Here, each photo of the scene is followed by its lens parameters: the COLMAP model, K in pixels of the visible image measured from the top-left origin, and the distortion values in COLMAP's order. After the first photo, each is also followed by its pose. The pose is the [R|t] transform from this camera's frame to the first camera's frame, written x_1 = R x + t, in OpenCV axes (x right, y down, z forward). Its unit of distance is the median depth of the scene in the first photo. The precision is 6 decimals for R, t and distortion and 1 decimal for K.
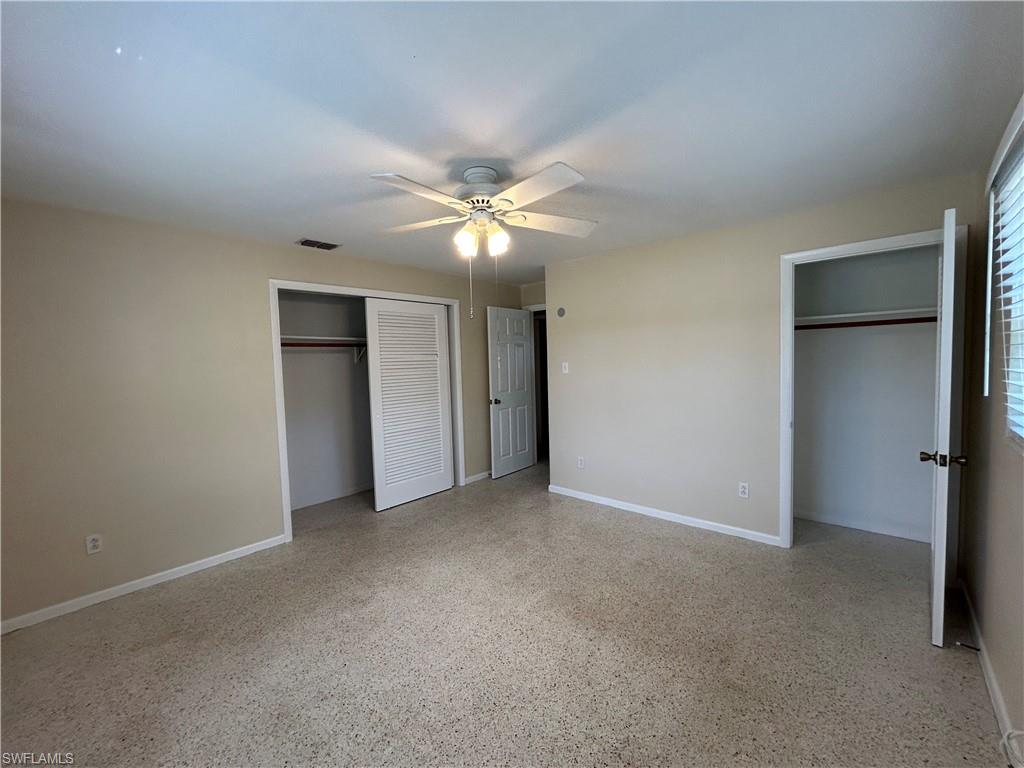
lens RADIAL K [[417.9, 0, 510.5], [0, 417.9, 381.6], [0, 0, 1]] dist [0.000673, 0.000344]
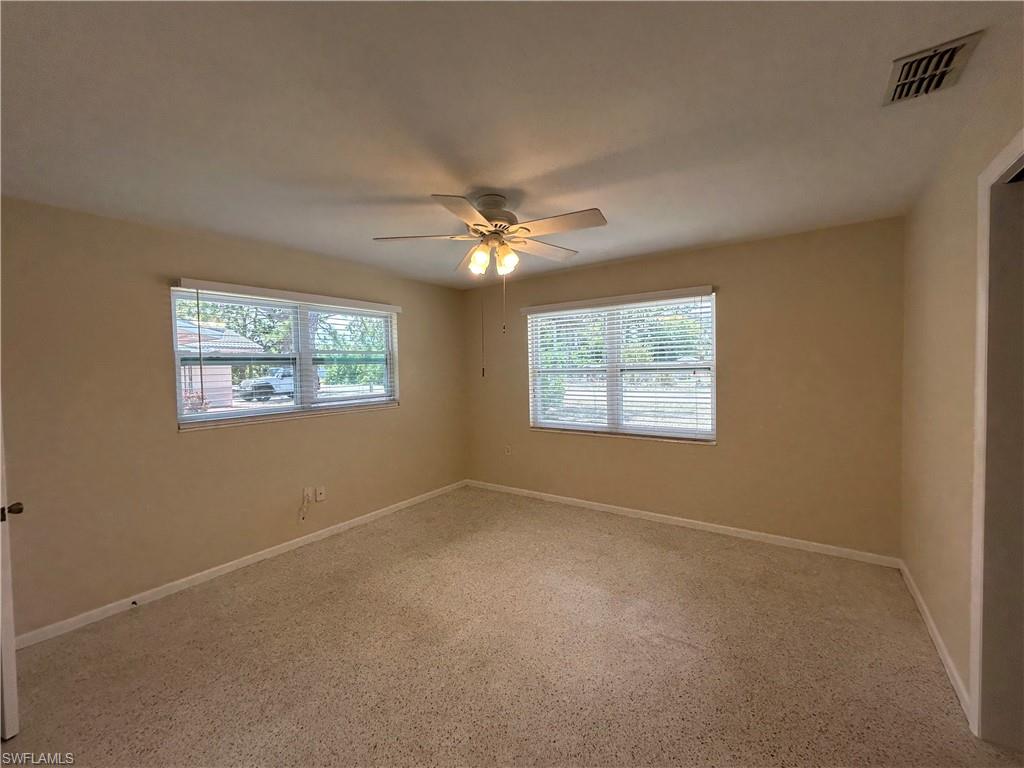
lens RADIAL K [[417.9, 0, 510.5], [0, 417.9, 381.6], [0, 0, 1]] dist [0.000673, 0.000344]
pose [[-0.991660, 0.054987, -0.116566, 0.030138], [0.044710, 0.995026, 0.089022, -0.108973], [0.120881, 0.083068, -0.989185, 1.980361]]
